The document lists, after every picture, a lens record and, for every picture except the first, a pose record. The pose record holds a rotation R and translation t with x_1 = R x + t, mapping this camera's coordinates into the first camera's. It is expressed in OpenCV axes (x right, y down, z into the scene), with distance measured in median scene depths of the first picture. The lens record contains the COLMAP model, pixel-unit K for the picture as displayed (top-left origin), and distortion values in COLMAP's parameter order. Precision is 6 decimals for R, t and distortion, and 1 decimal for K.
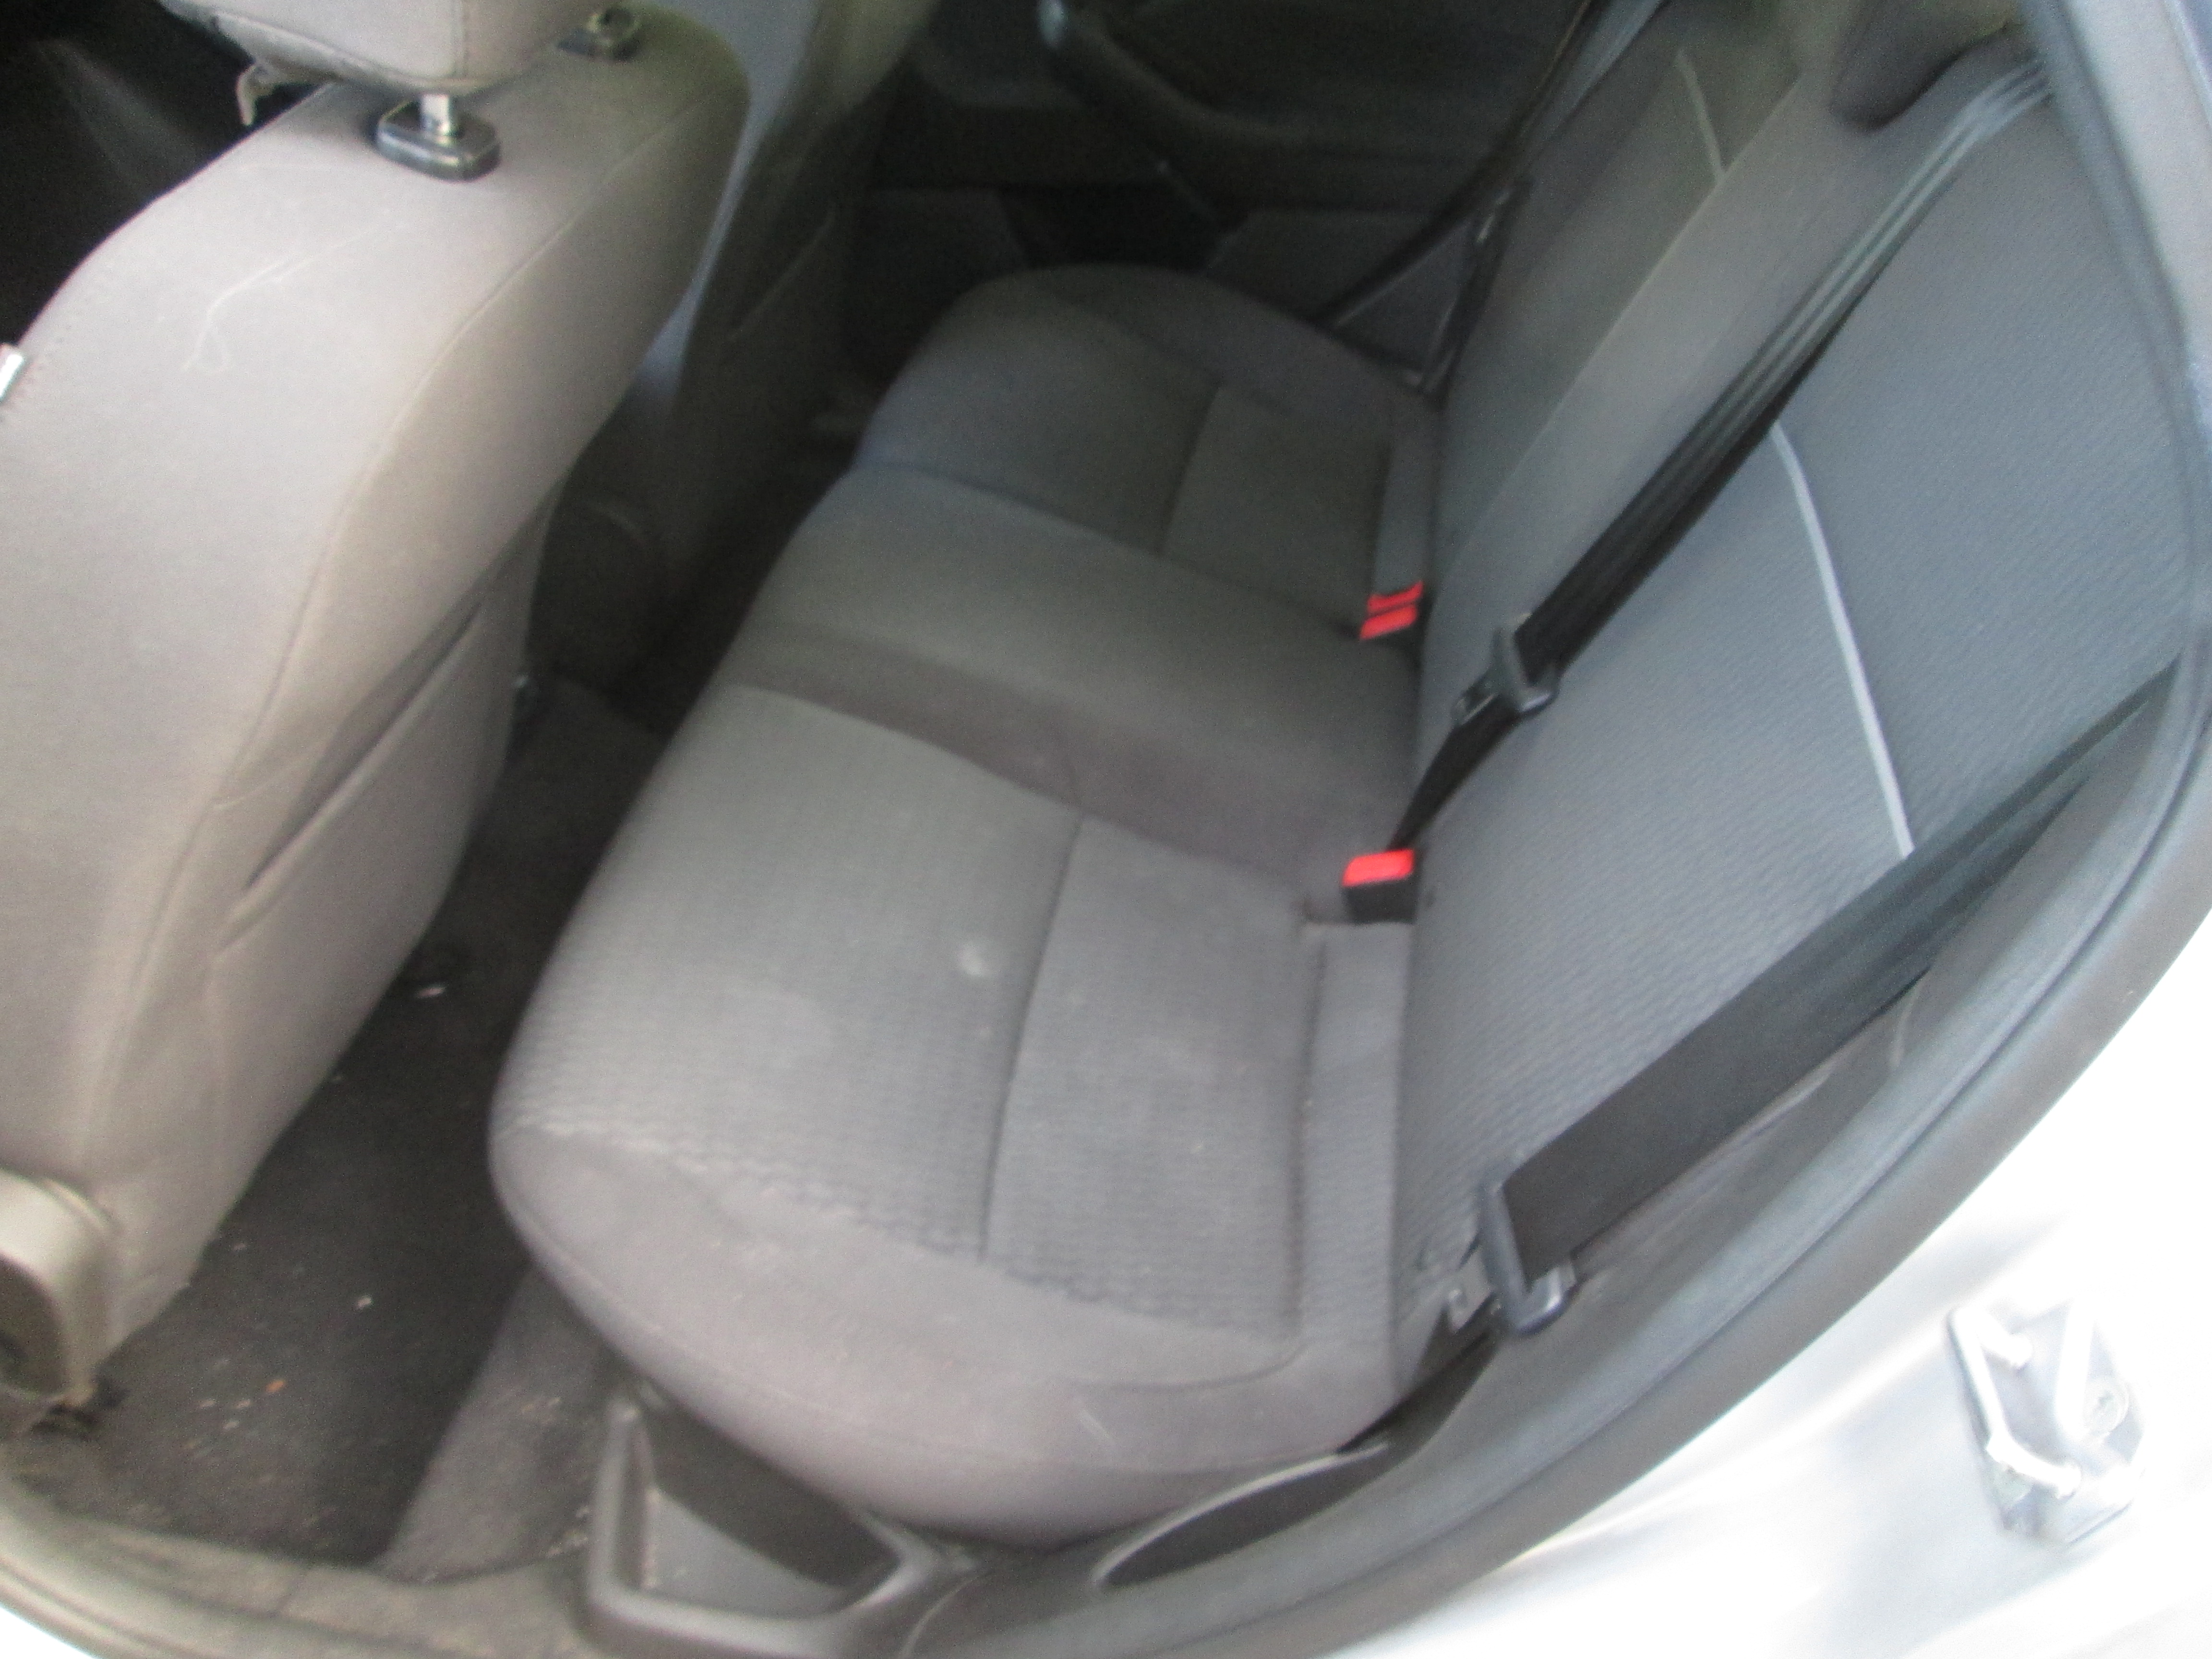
lens RADIAL K [[1956.3, 0, 1106.0], [0, 1956.3, 829.5], [0, 0, 1]] dist [-0.013577, 0.025415]
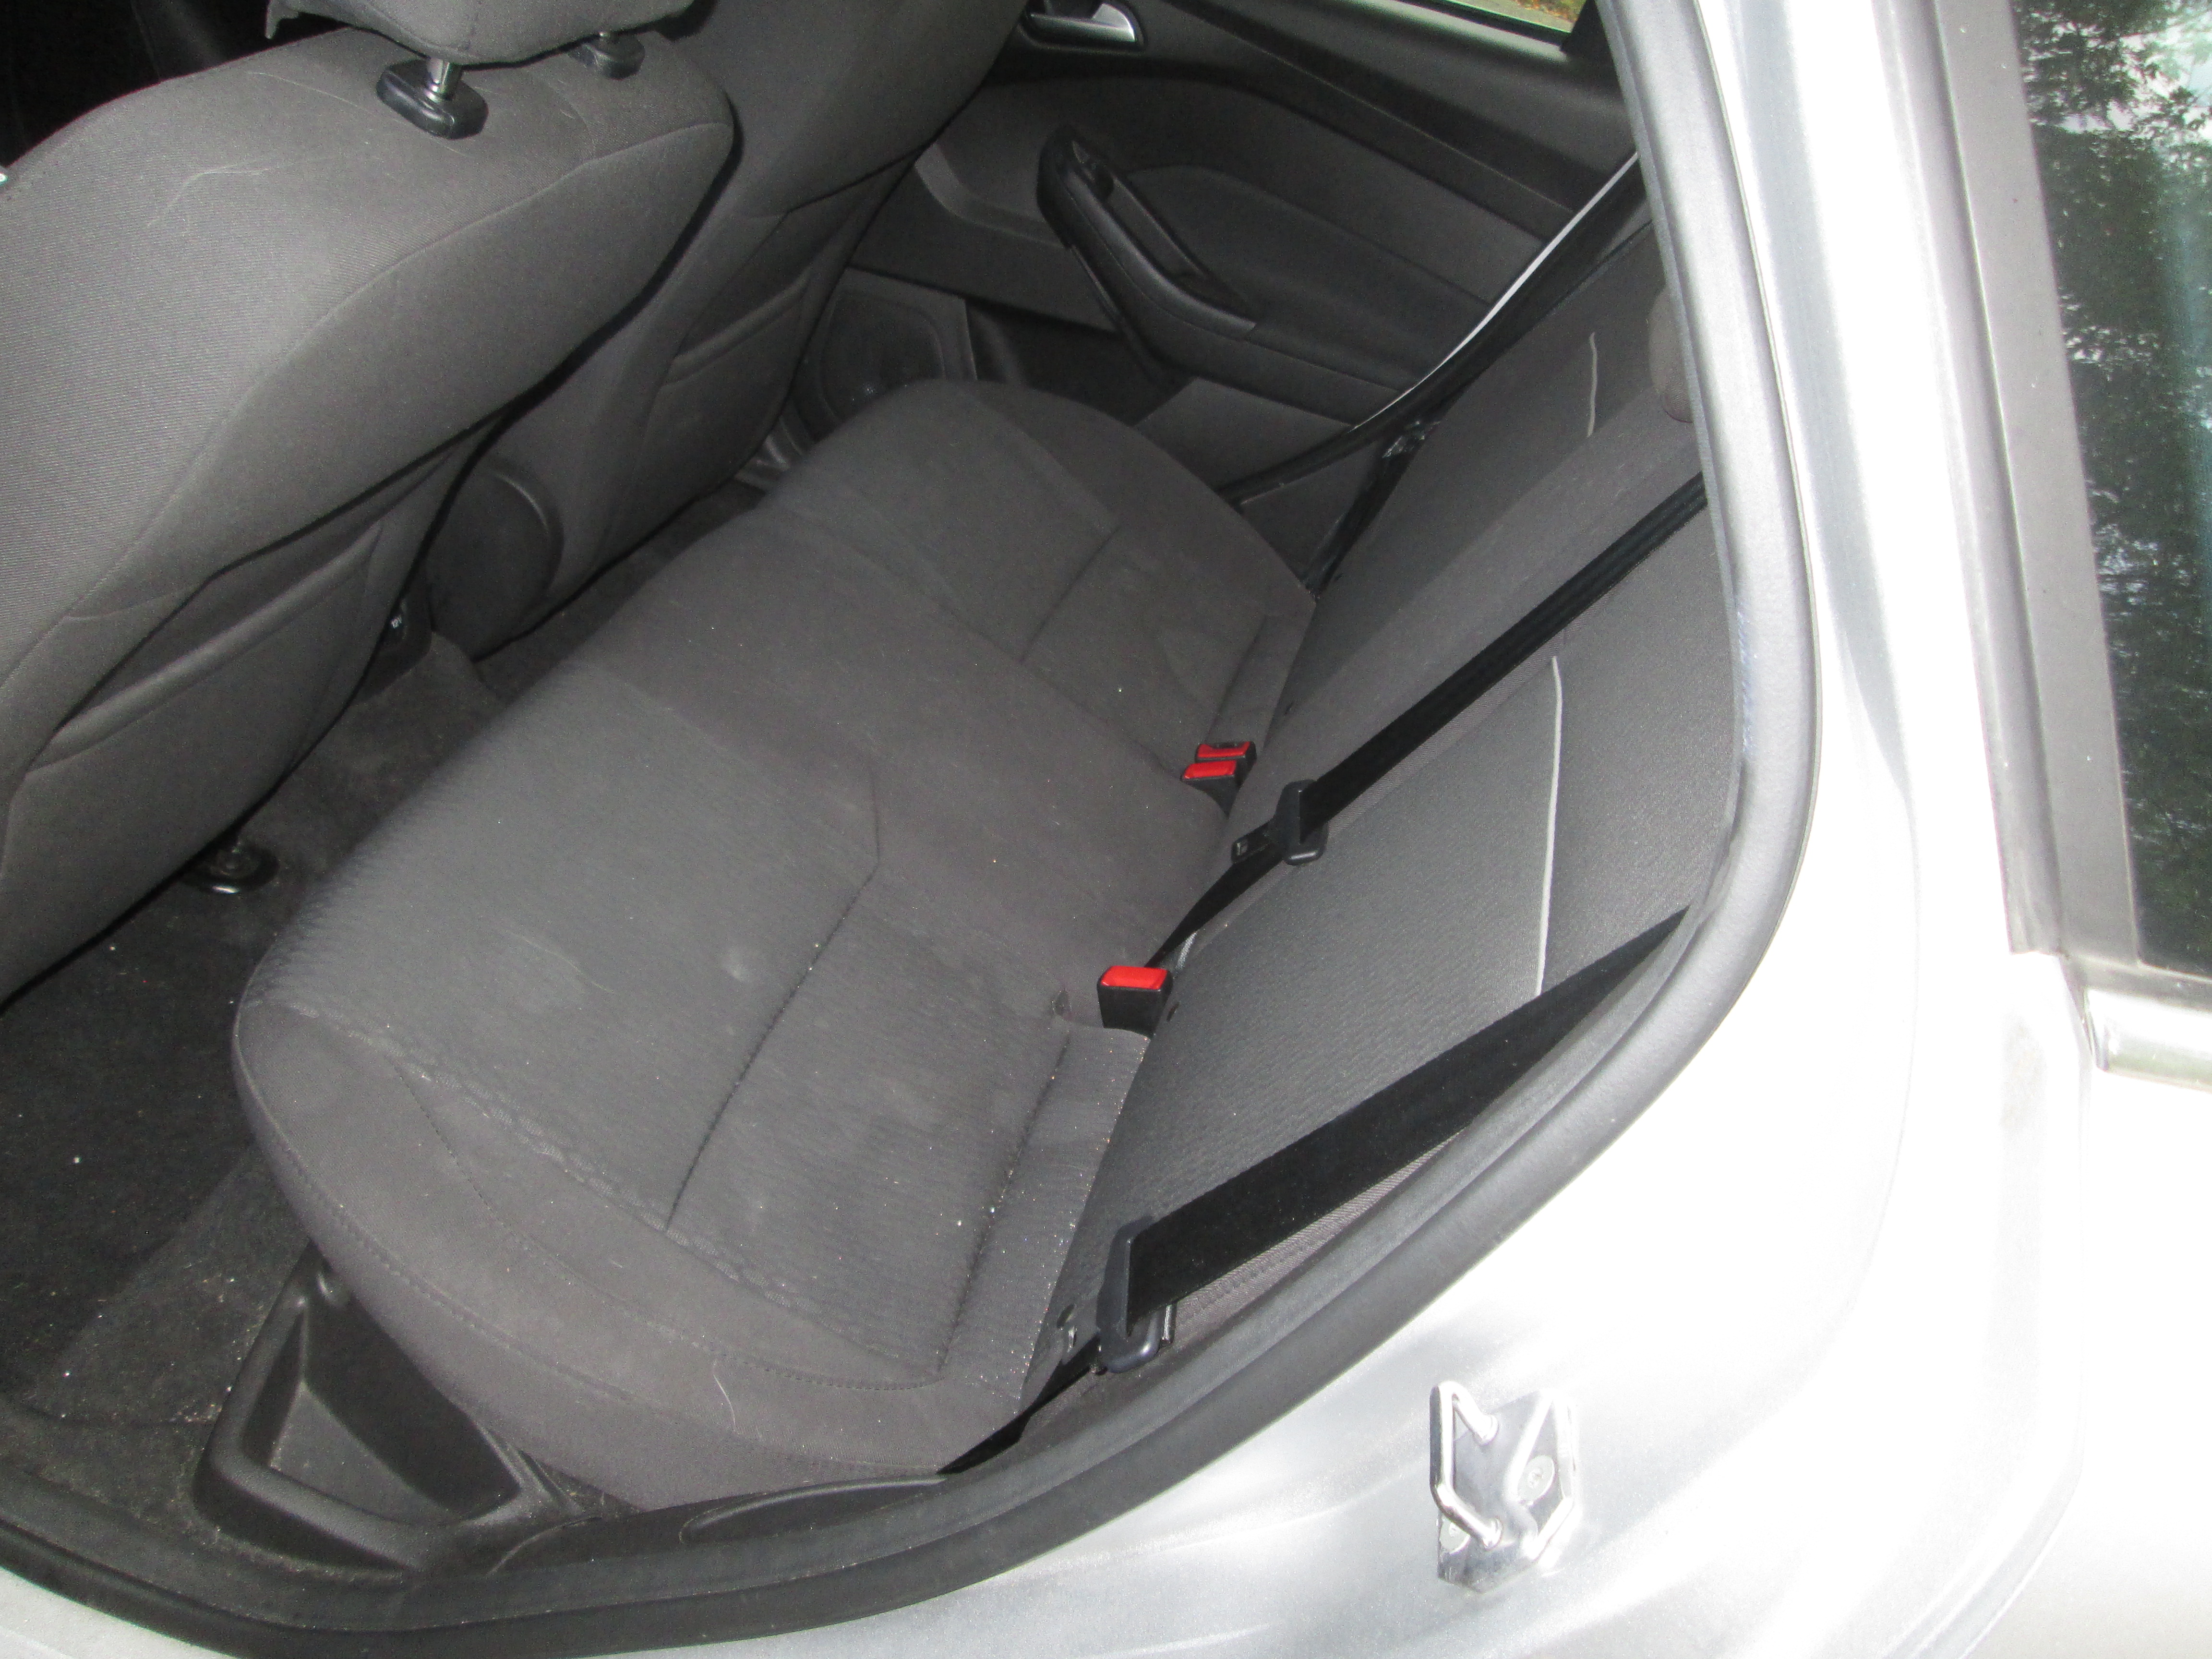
lens RADIAL K [[1956.3, 0, 1106.0], [0, 1956.3, 829.5], [0, 0, 1]] dist [-0.013577, 0.025415]
pose [[0.968802, 0.241159, 0.057148, 0.057268], [-0.236253, 0.968304, -0.081069, 0.042305], [-0.074887, 0.065038, 0.995069, -0.092910]]
